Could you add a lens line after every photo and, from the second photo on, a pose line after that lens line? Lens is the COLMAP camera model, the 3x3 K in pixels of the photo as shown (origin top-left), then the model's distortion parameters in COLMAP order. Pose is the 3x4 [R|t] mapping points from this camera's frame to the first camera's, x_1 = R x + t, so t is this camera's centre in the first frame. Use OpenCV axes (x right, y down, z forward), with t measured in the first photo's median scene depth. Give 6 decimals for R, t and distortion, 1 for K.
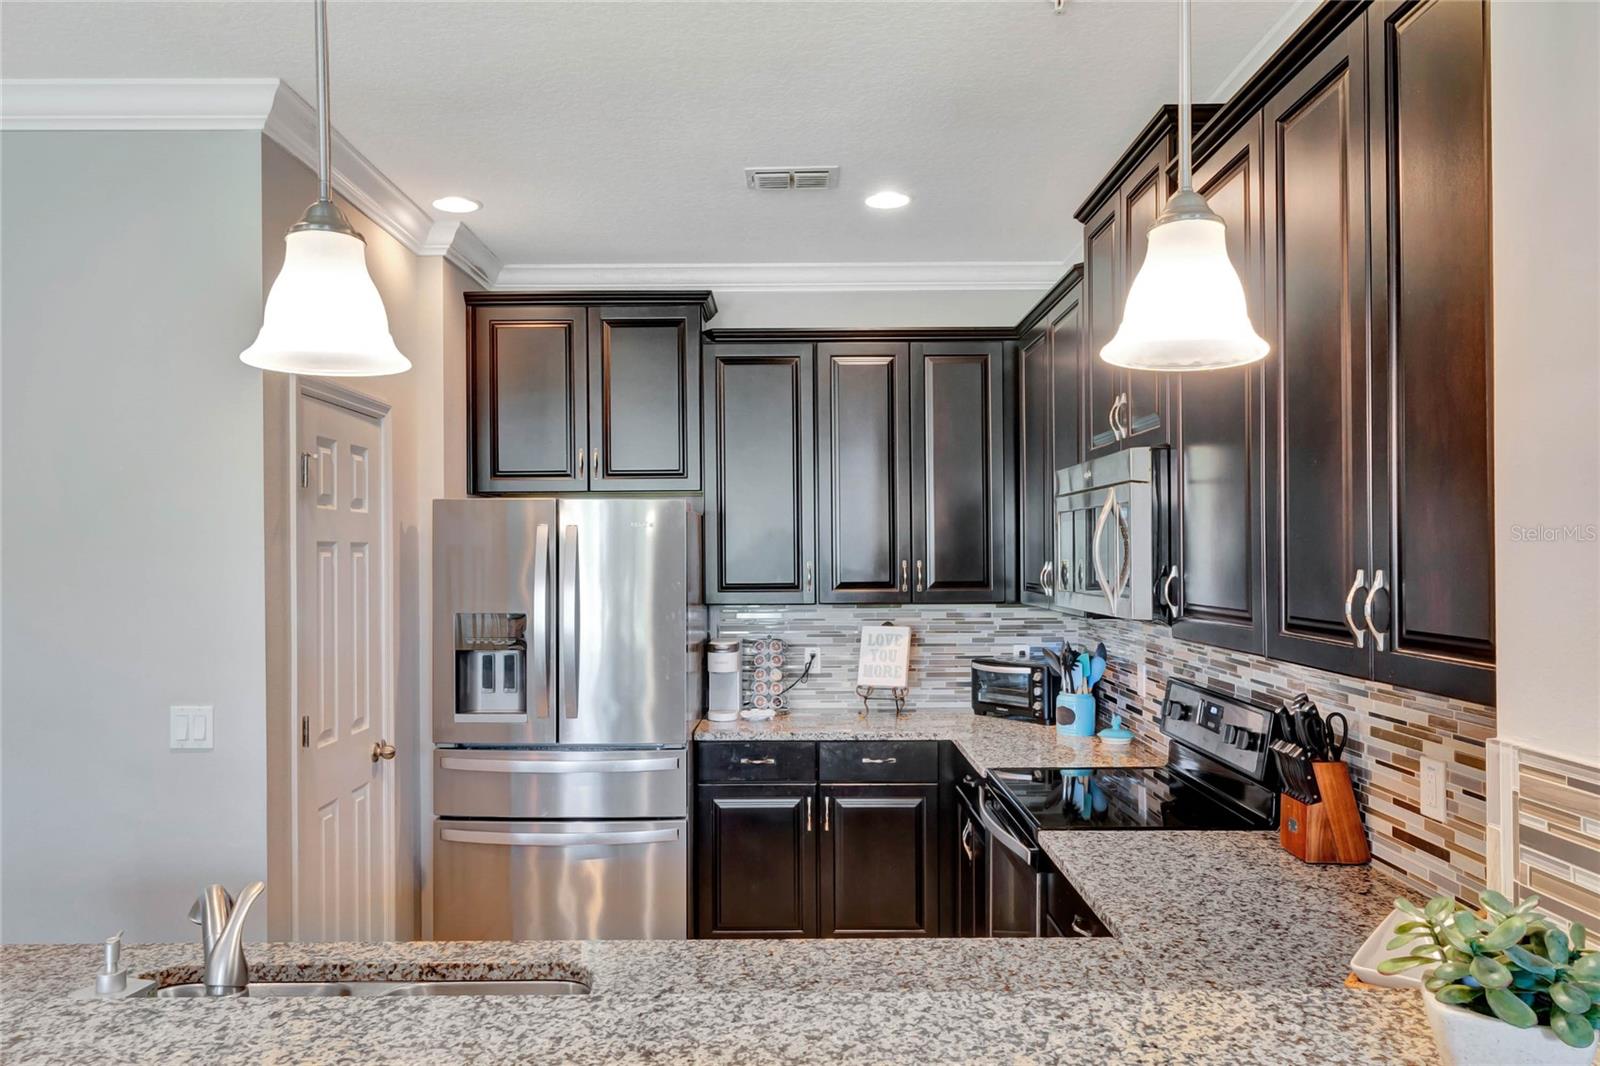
lens RADIAL K [[1097.0, 0, 800.0], [0, 1097.0, 546.0], [0, 0, 1]] dist [0.001875, -0.001272]
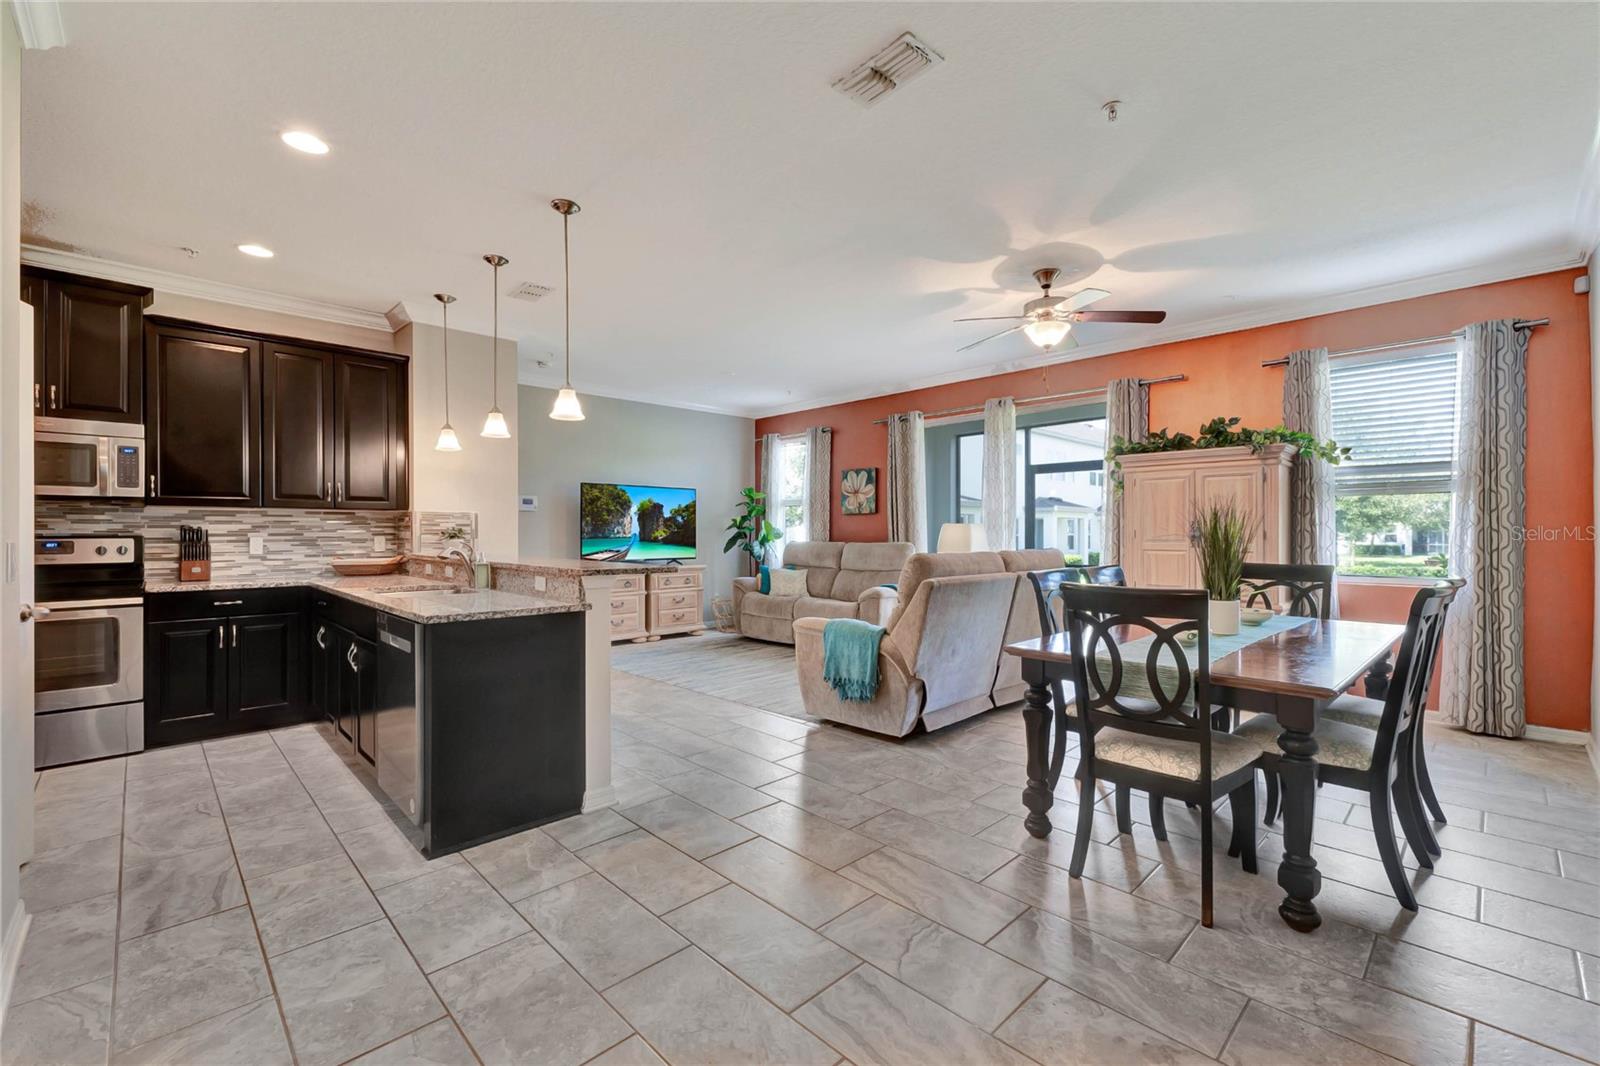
lens RADIAL K [[675.5, 0, 799.7], [0, 675.5, 532.6], [0, 0, 1]] dist [0.008341, 0.000153]
pose [[-0.691498, 0.004691, 0.722363, -1.157834], [-0.000094, 0.999978, -0.006584, 0.101176], [-0.722378, -0.004621, -0.691483, 0.654475]]
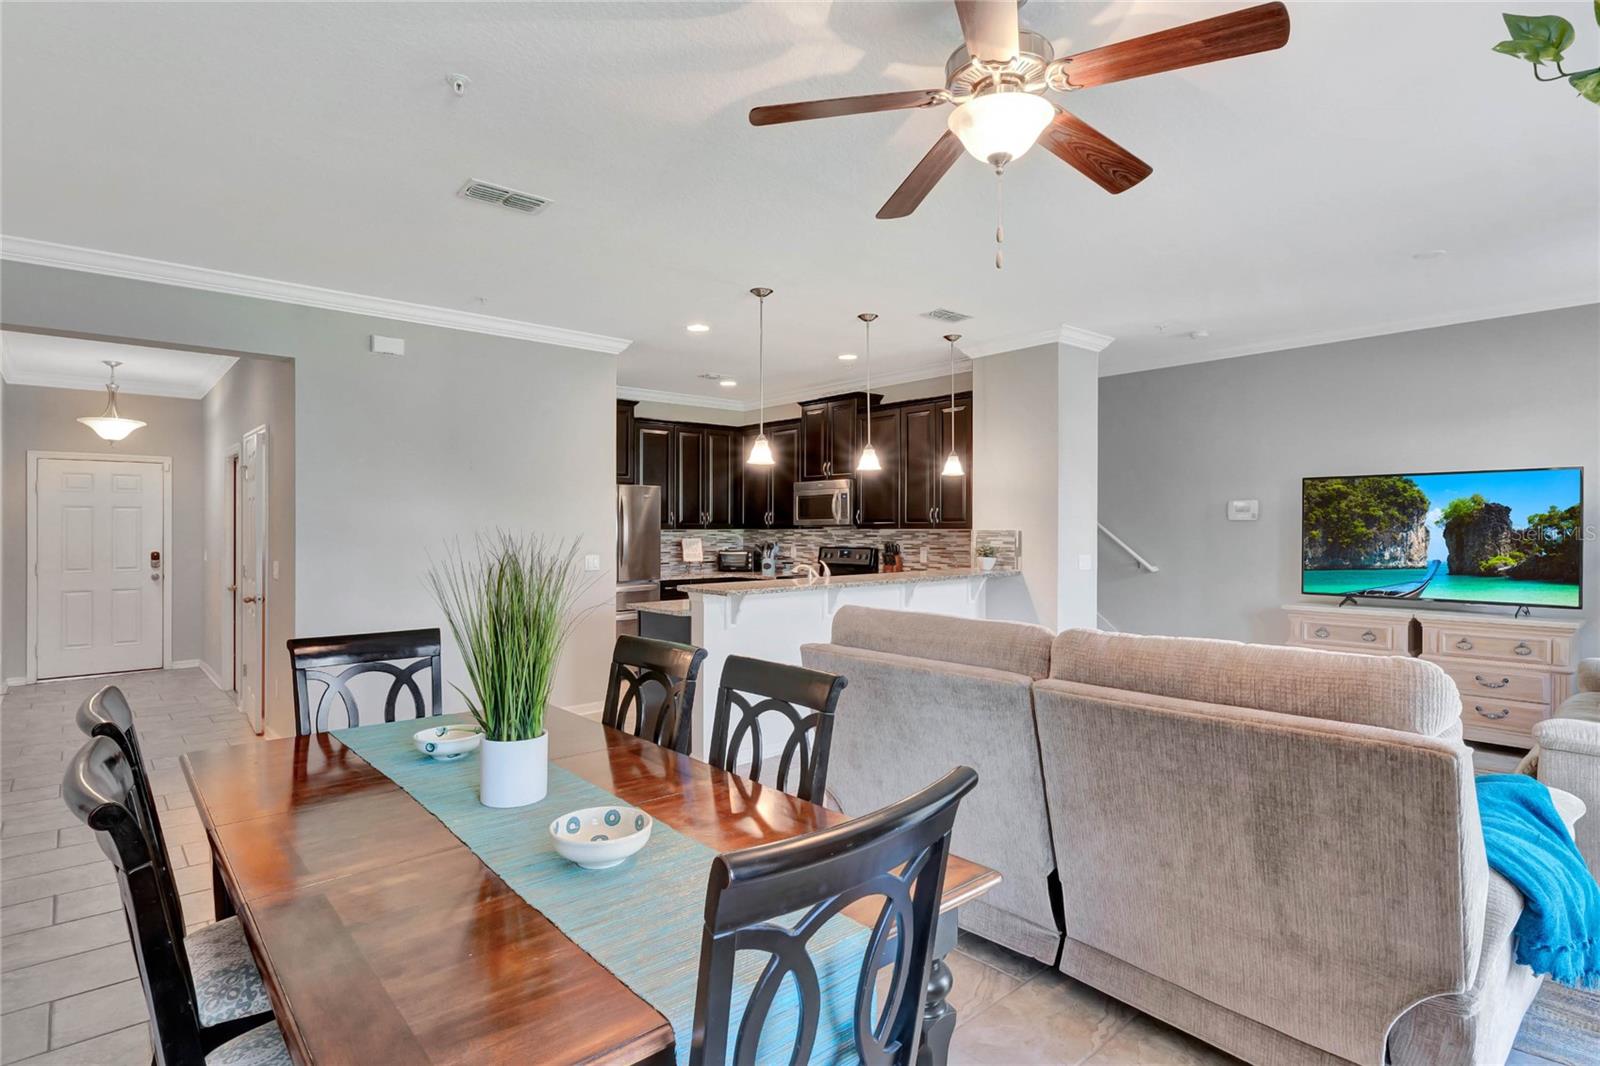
lens RADIAL K [[833.0, 0, 796.7], [0, 833.0, 514.2], [0, 0, 1]] dist [0.094170, 0.000068]
pose [[0.751117, 0.013561, 0.660030, -1.154521], [-0.005542, 0.999883, -0.014236, 0.048905], [-0.660146, 0.007036, 0.751105, -0.700728]]
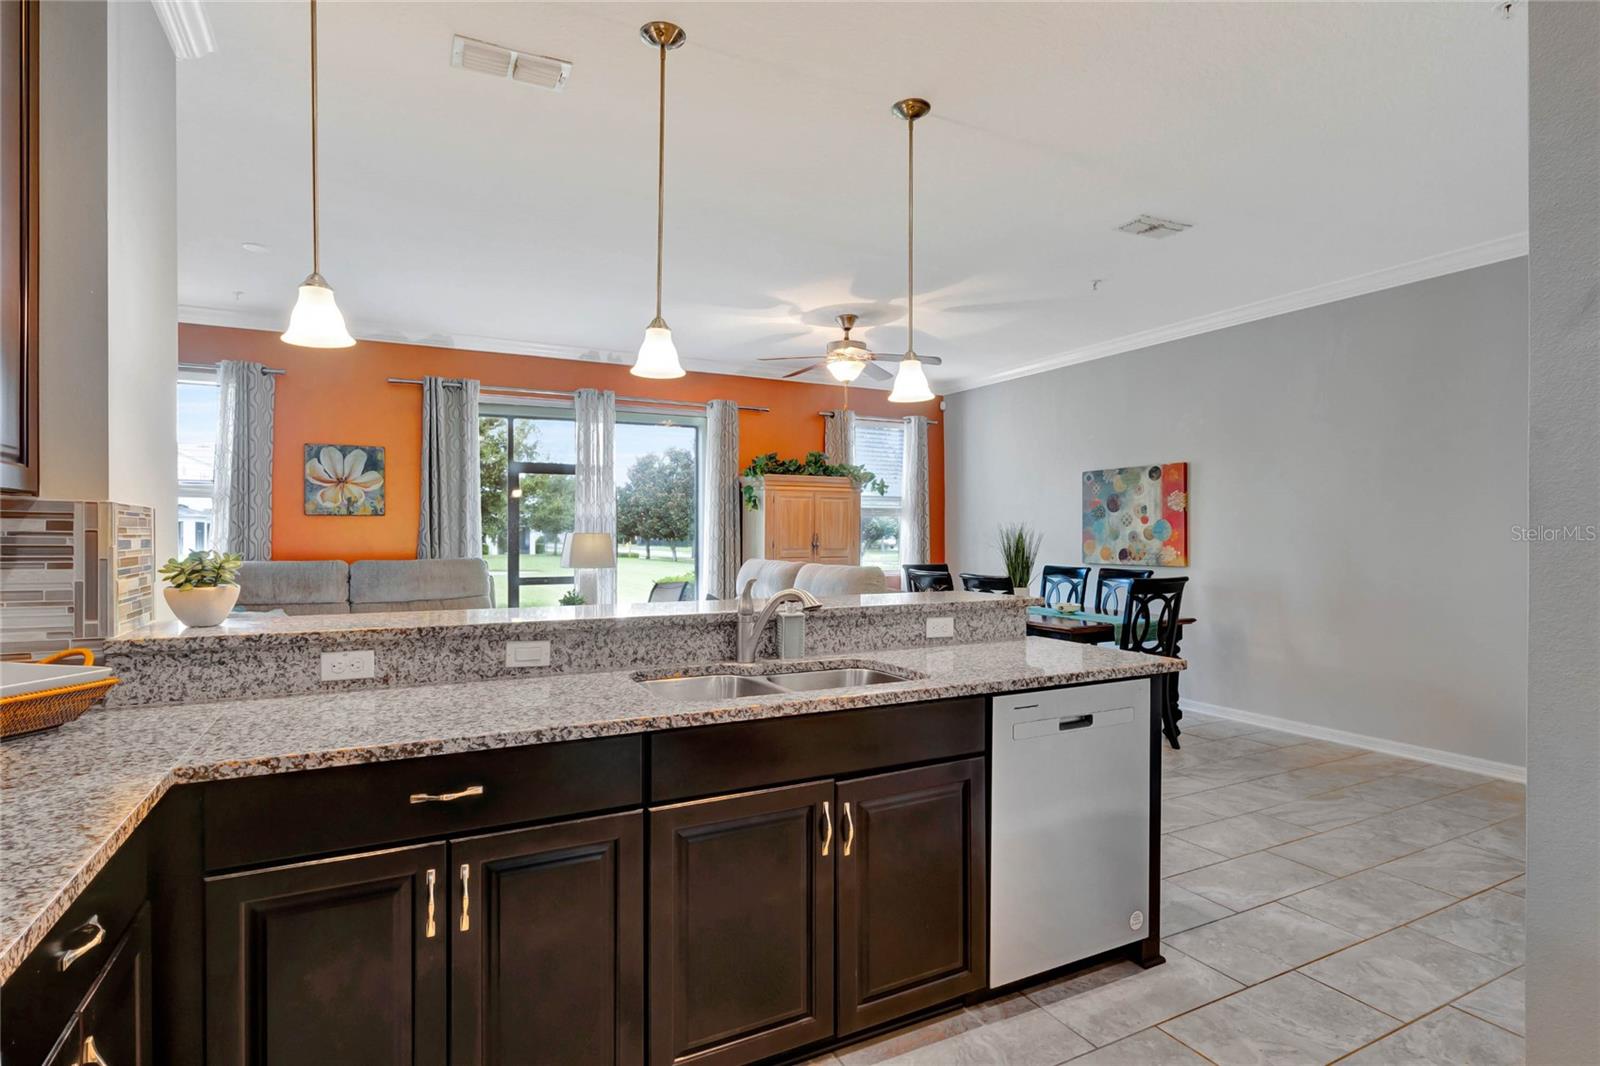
lens RADIAL K [[810.0, 0, 799.2], [0, 810.0, 534.1], [0, 0, 1]] dist [-0.001300, 0.000342]
pose [[-0.891044, 0.006323, -0.453872, 0.061847], [0.007627, 0.999970, -0.001042, 0.076255], [0.453852, -0.004391, -0.891066, 0.888312]]
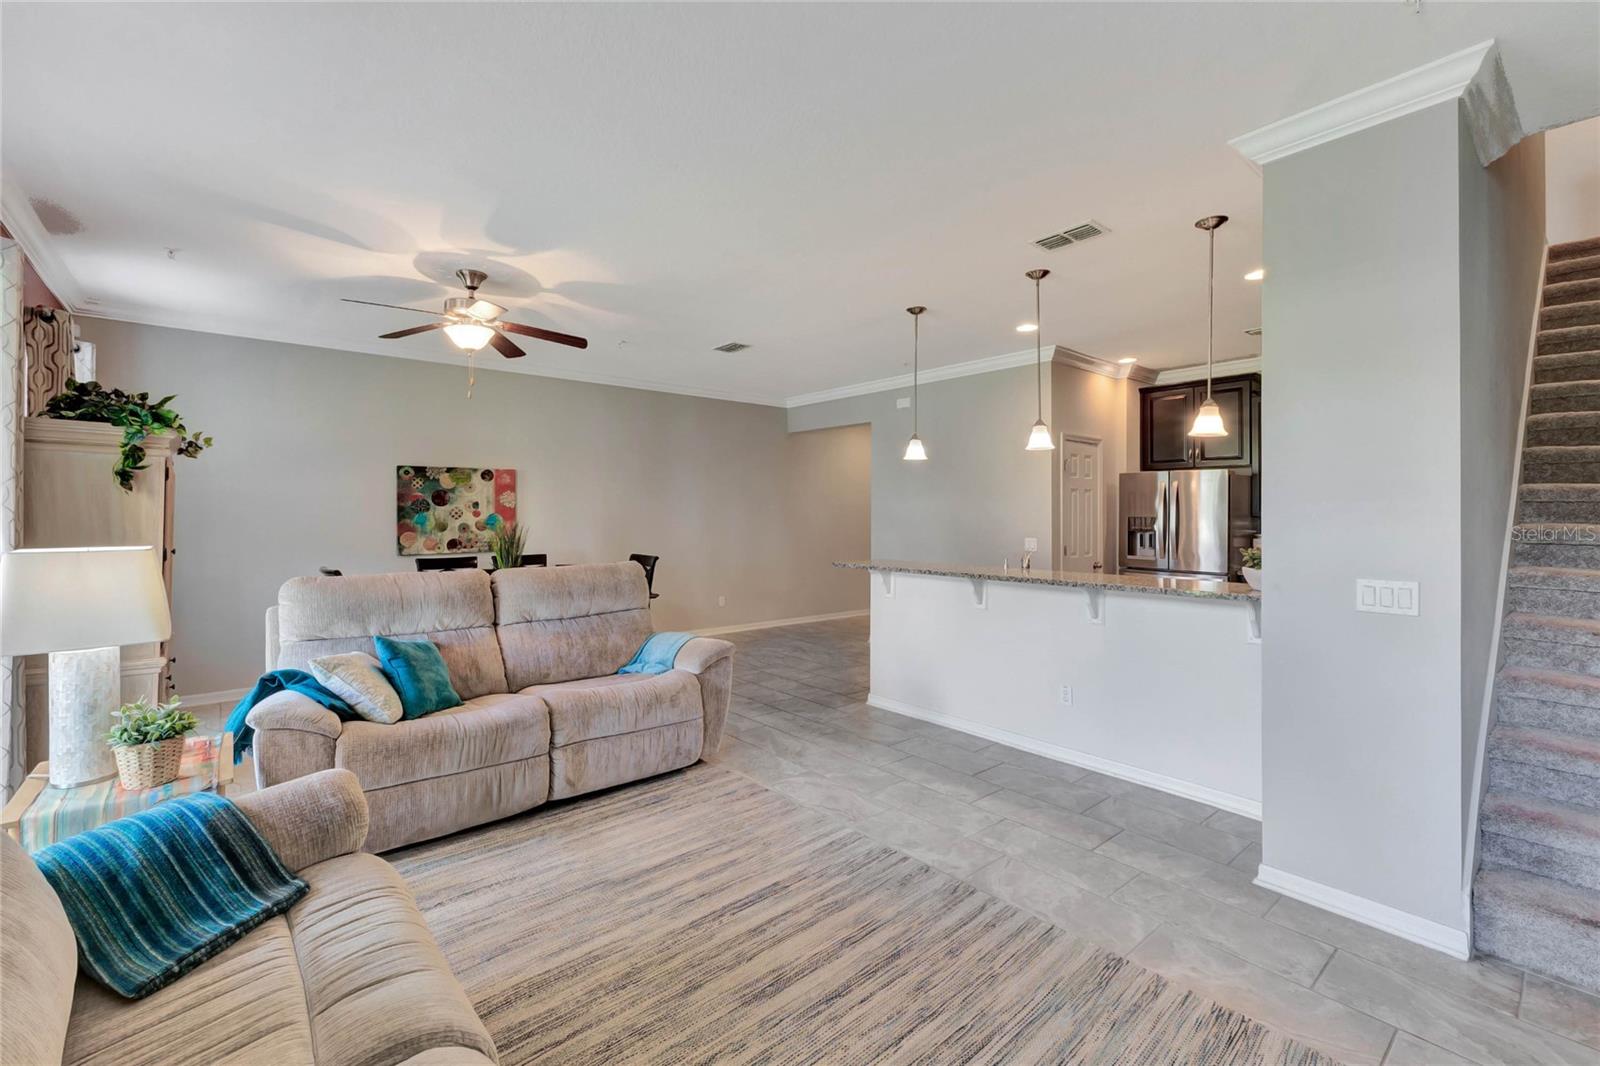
lens RADIAL K [[682.6, 0, 798.6], [0, 682.6, 509.9], [0, 0, 1]] dist [0.007773, 0.000094]
pose [[0.639630, 0.001499, -0.768681, 0.425451], [0.000199, 0.999998, 0.002116, 0.040386], [0.768683, -0.001506, 0.639629, -0.626093]]
